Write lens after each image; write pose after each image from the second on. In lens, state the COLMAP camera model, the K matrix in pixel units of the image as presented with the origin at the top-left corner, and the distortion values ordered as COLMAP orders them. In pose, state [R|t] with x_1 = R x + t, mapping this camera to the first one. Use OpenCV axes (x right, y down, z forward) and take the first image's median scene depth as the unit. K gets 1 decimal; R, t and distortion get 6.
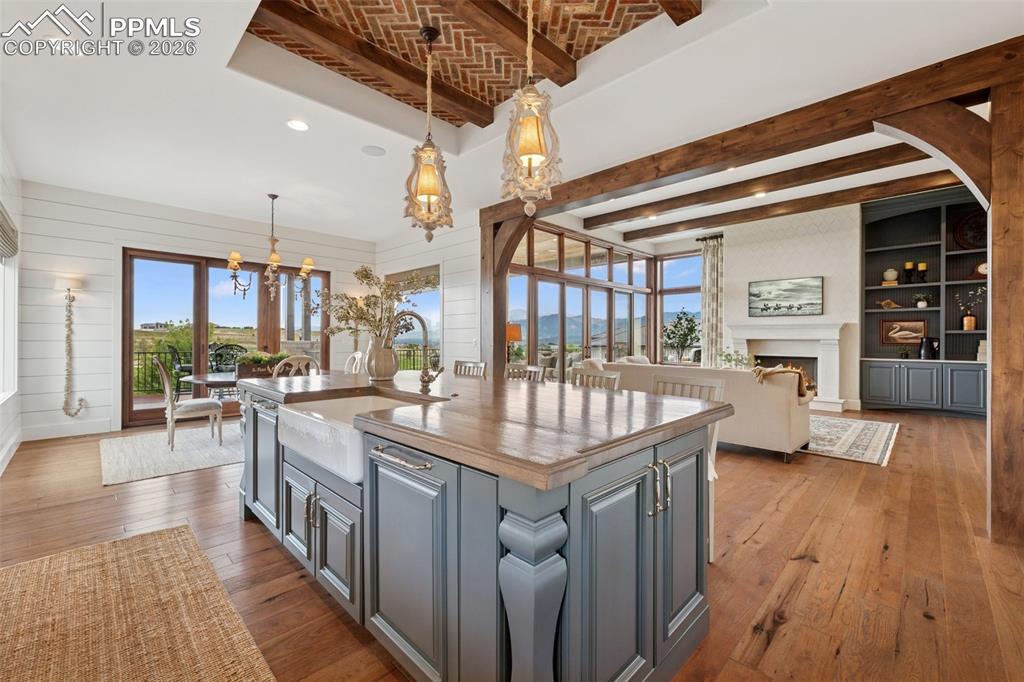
lens RADIAL K [[423.7, 0, 511.3], [0, 423.7, 339.5], [0, 0, 1]] dist [0.000810, 0.000118]
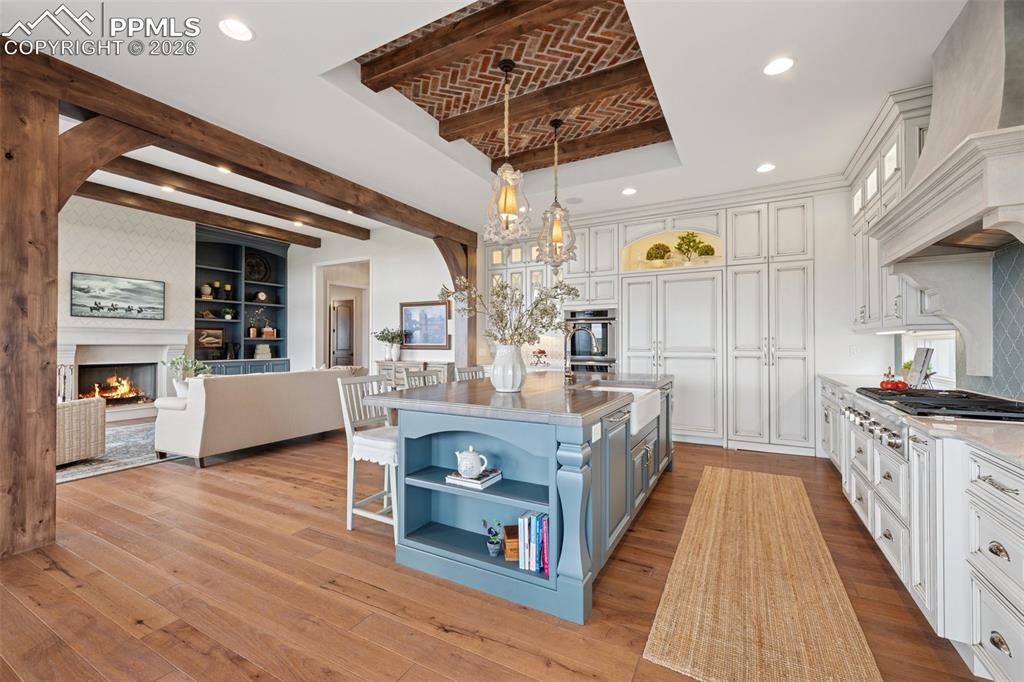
lens RADIAL K [[423.7, 0, 512.1], [0, 423.7, 338.6], [0, 0, 1]] dist [0.000810, 0.000118]
pose [[-0.264956, 0.007896, 0.964228, -0.472652], [0.001680, 0.999969, -0.007727, -0.005239], [-0.964259, -0.000428, -0.264961, 0.486382]]
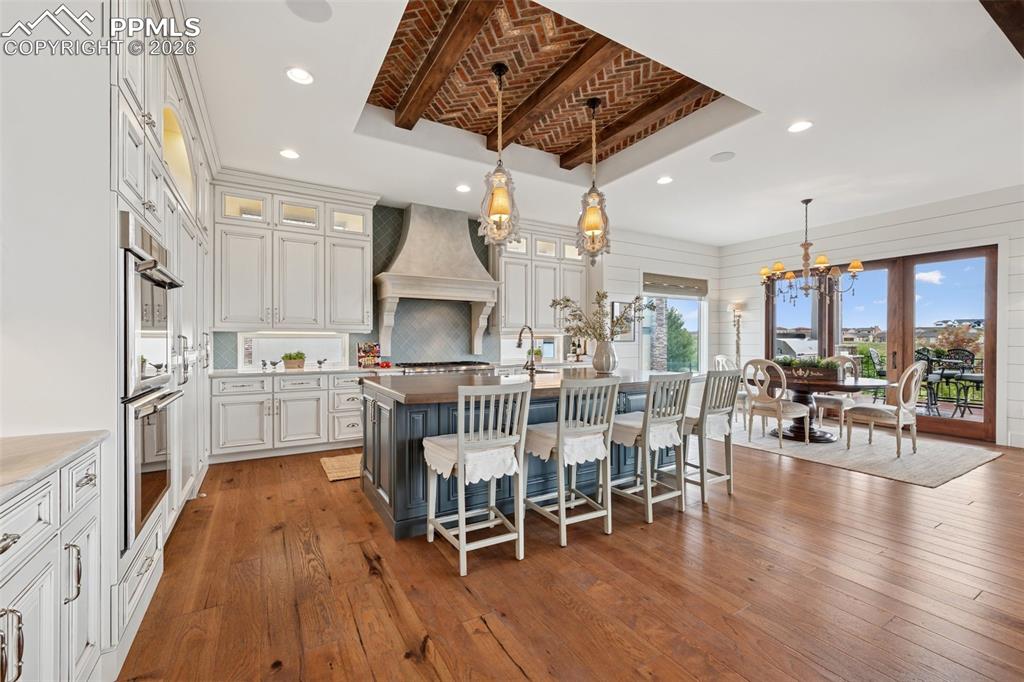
lens RADIAL K [[423.7, 0, 511.6], [0, 423.7, 343.3], [0, 0, 1]] dist [0.000810, 0.000118]
pose [[-0.261201, -0.000386, -0.965284, 0.420722], [-0.003332, 0.999994, 0.000502, 0.000574], [0.965279, 0.003347, -0.261201, 0.418868]]
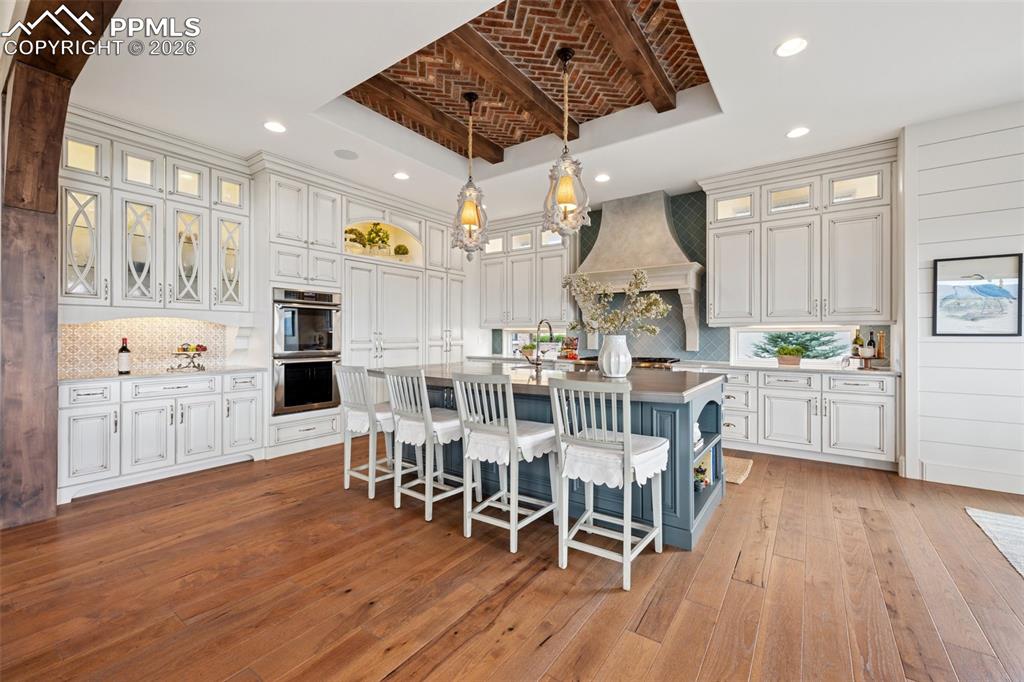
lens RADIAL K [[423.7, 0, 504.3], [0, 423.7, 337.0], [0, 0, 1]] dist [0.000810, 0.000118]
pose [[-0.989667, -0.004066, -0.143327, 0.043071], [-0.004848, 0.999975, 0.005111, -0.002884], [0.143303, 0.005753, -0.989662, 0.781231]]
